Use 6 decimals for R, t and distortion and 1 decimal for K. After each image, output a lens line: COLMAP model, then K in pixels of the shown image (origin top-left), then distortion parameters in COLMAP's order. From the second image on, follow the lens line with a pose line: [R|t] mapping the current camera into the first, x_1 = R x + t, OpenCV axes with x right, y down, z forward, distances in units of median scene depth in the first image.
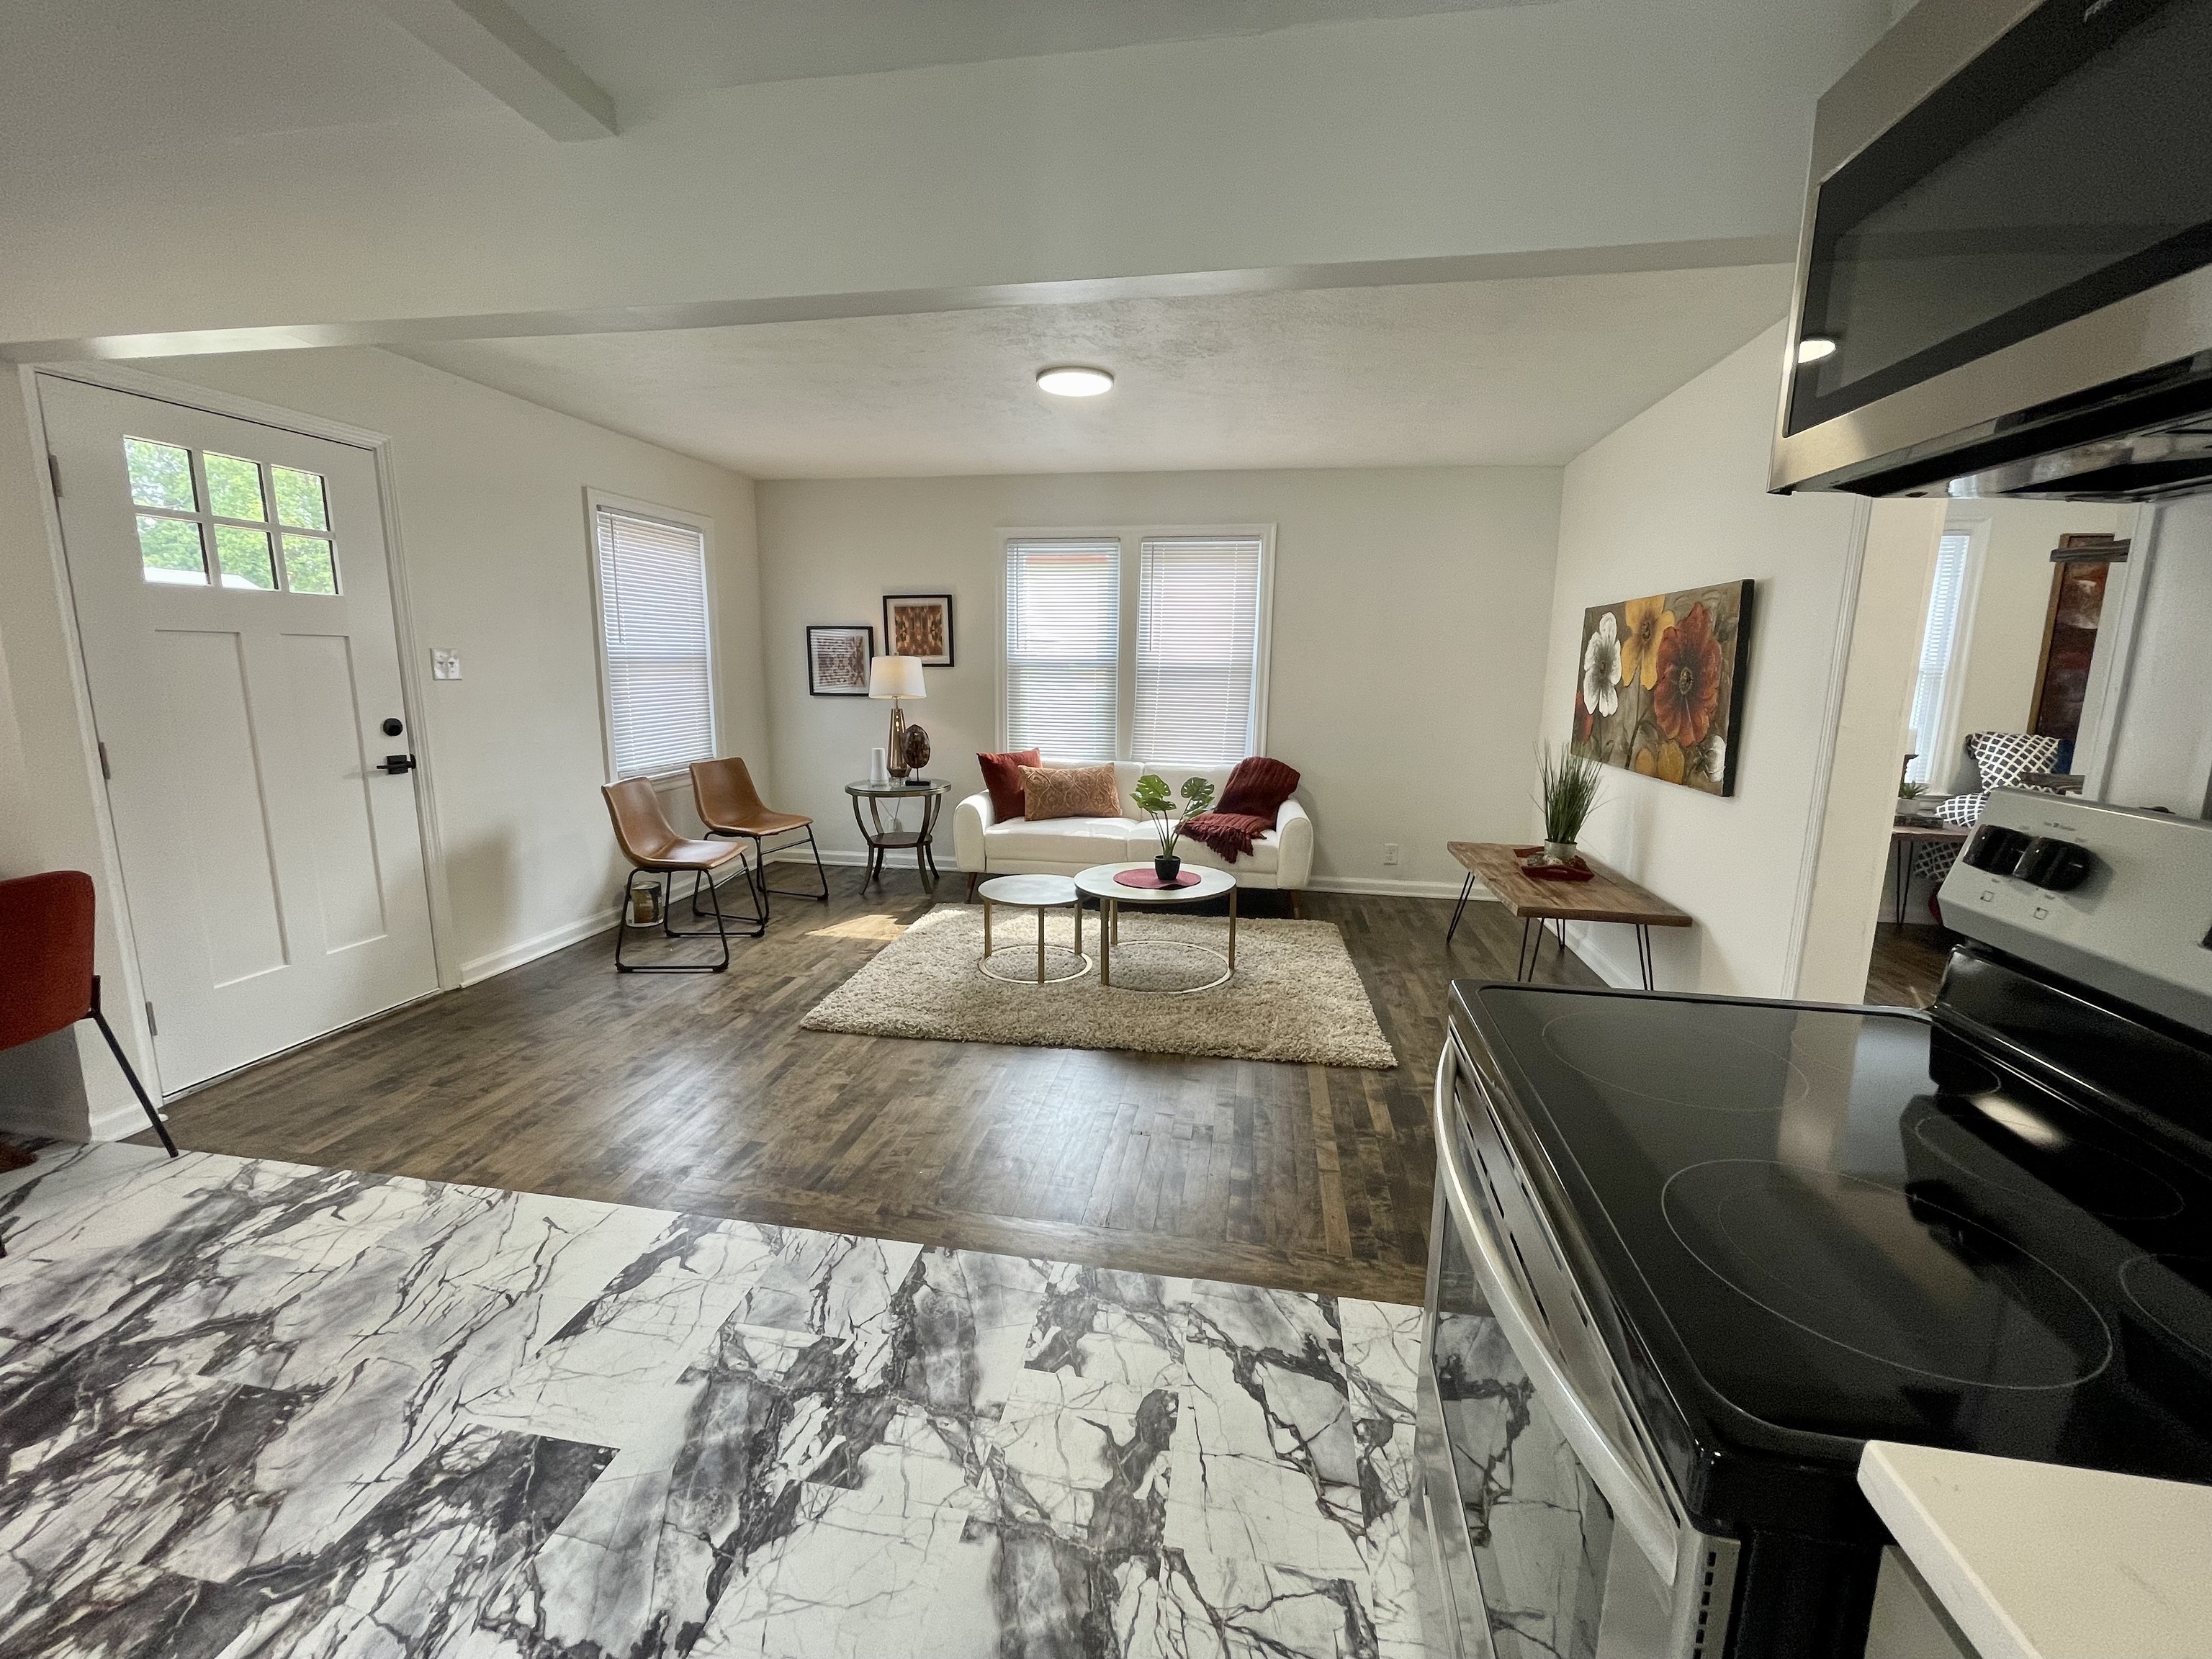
lens RADIAL K [[893.3, 0, 1100.1], [0, 893.3, 815.7], [0, 0, 1]] dist [0.010652, 0.000060]
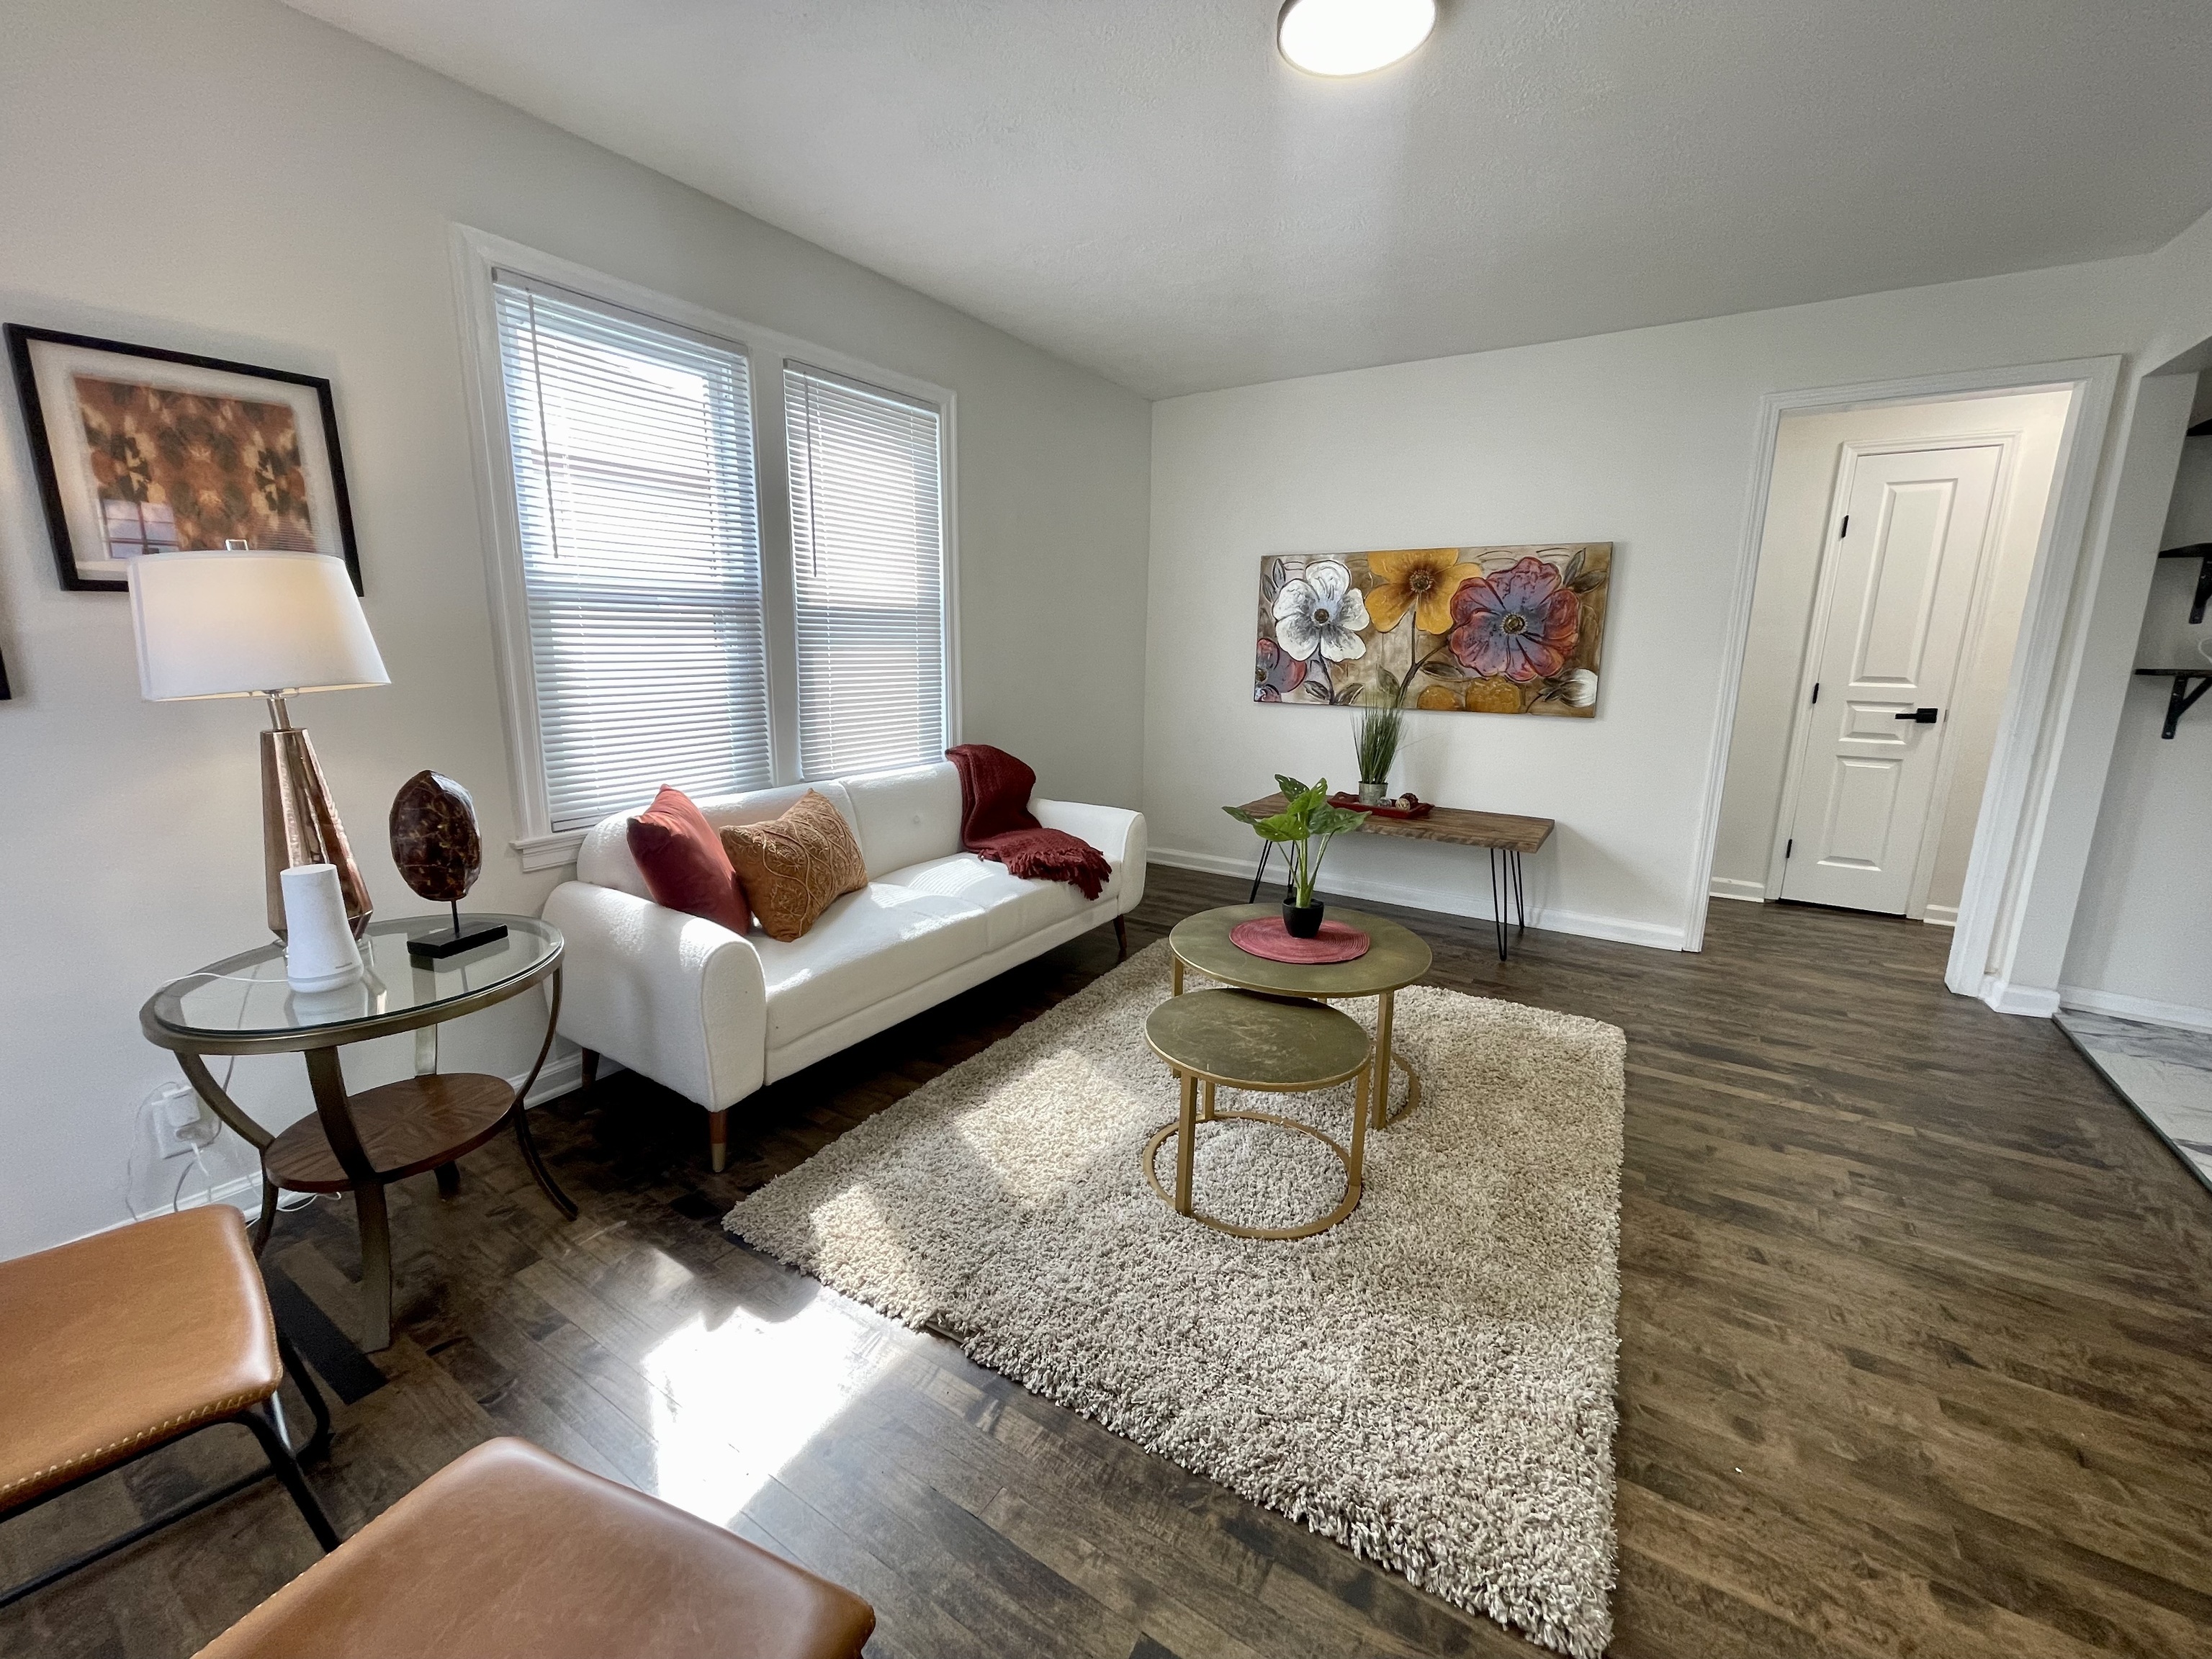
lens RADIAL K [[893.3, 0, 1100.1], [0, 893.3, 815.7], [0, 0, 1]] dist [0.010652, 0.000060]
pose [[0.391261, -0.193727, 0.899658, -0.558166], [0.146945, 0.978201, 0.146733, -0.131075], [-0.908472, 0.074789, 0.411199, 0.856019]]
